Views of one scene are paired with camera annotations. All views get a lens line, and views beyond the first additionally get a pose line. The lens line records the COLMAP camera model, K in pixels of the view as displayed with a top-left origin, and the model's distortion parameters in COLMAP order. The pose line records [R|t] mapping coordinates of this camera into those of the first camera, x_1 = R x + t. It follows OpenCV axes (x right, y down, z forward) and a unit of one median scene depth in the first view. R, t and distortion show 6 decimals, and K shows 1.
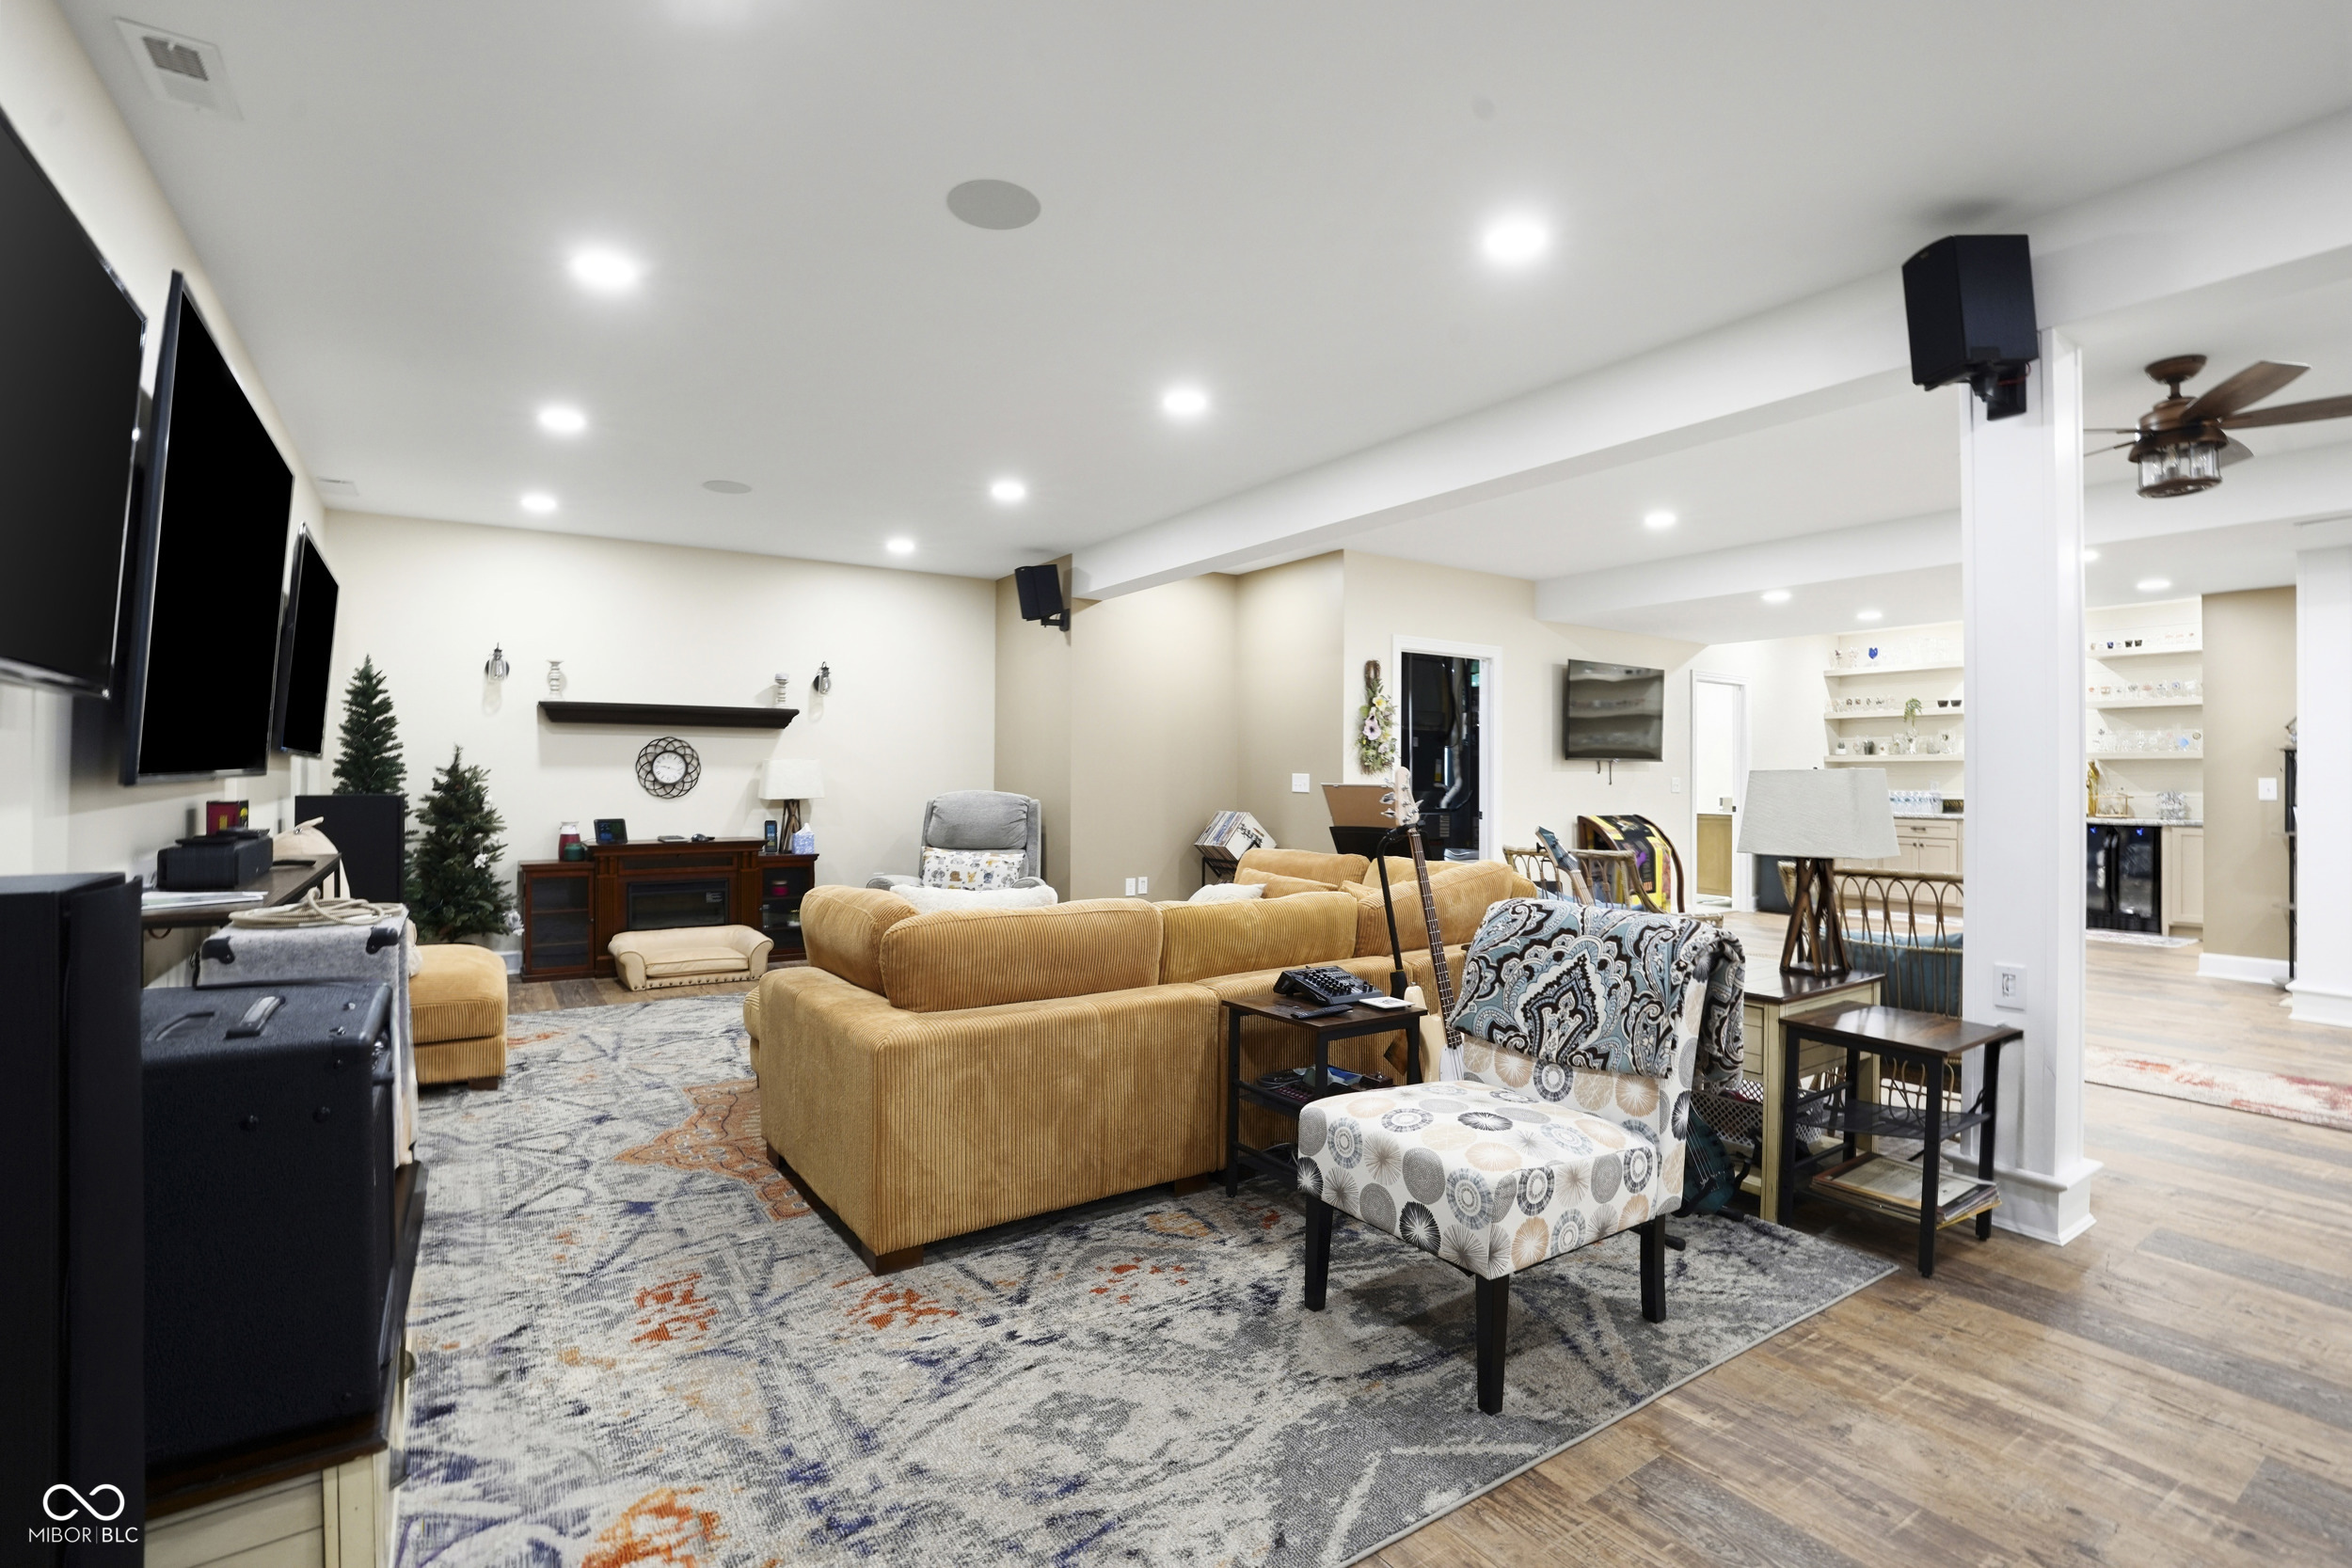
lens RADIAL K [[1094.4, 0, 1166.6], [0, 1094.4, 772.1], [0, 0, 1]] dist [-0.045822, 0.007908]
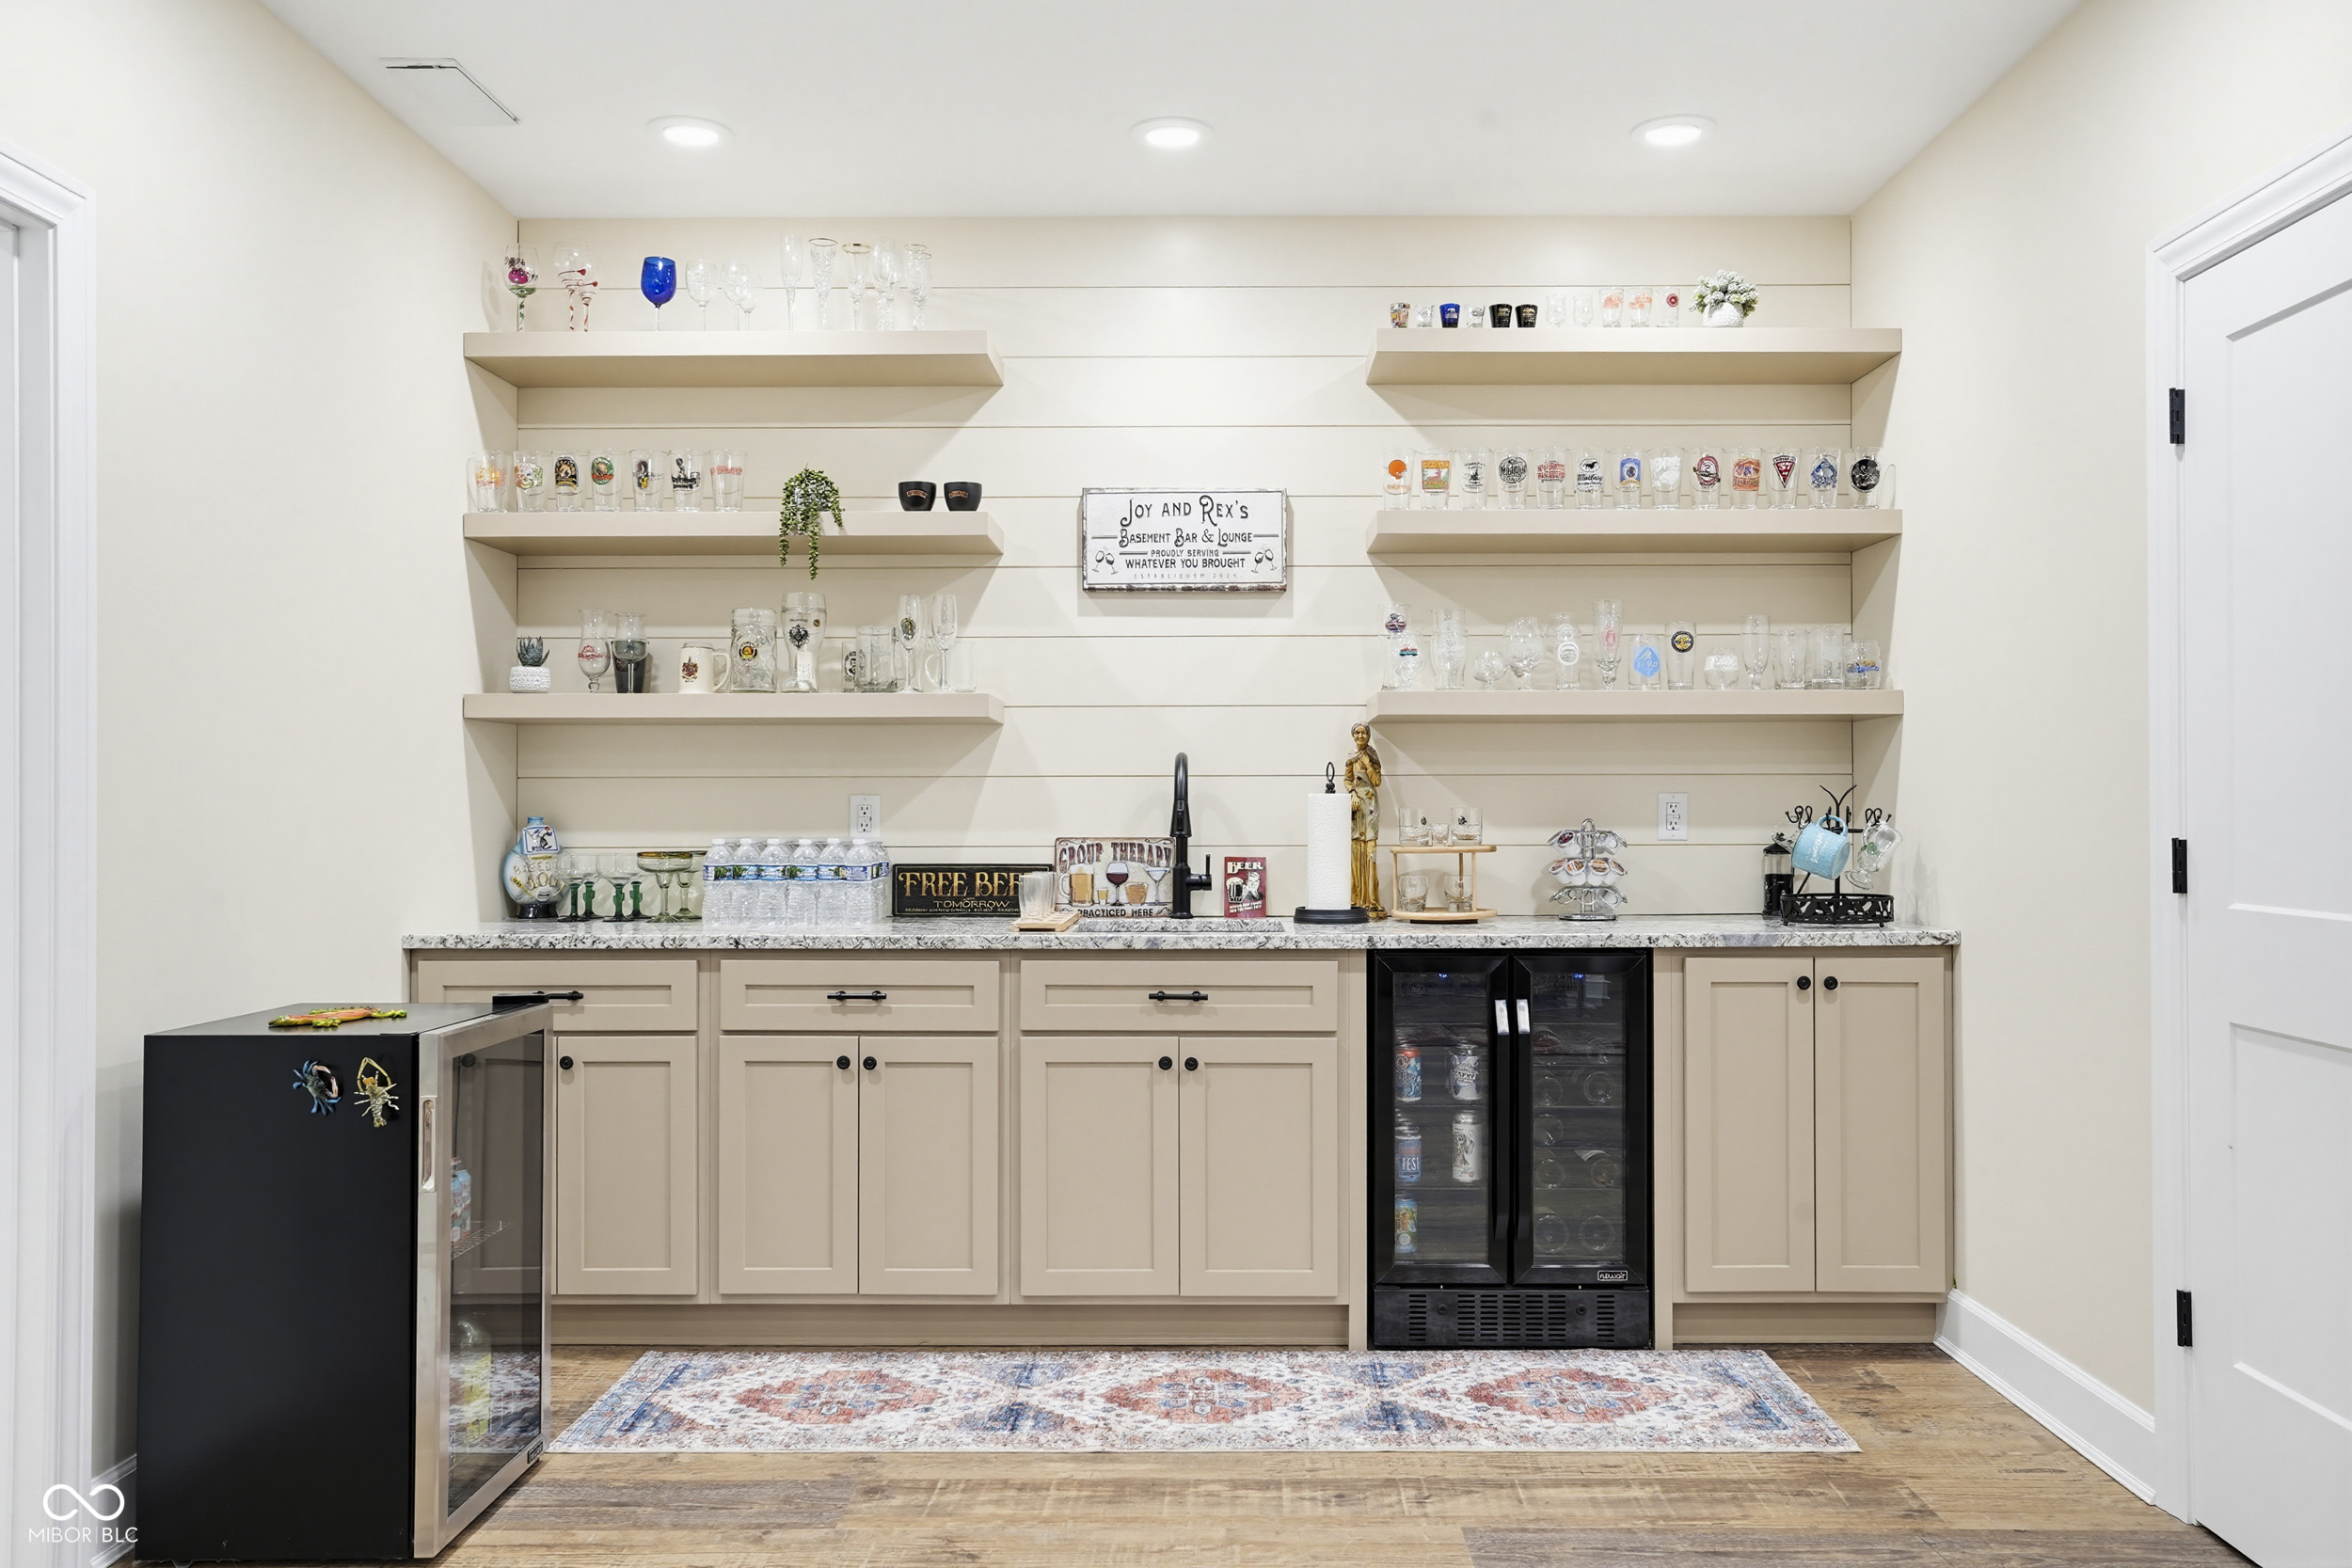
lens RADIAL K [[1875.1, 0, 1174.1], [0, 1875.1, 783.0], [0, 0, 1]] dist [0.012163, 0.001468]
pose [[0.554509, 0.008780, 0.832132, 0.379771], [0.000561, 0.999940, -0.010924, 0.009631], [-0.832178, 0.006524, 0.554471, 0.688161]]
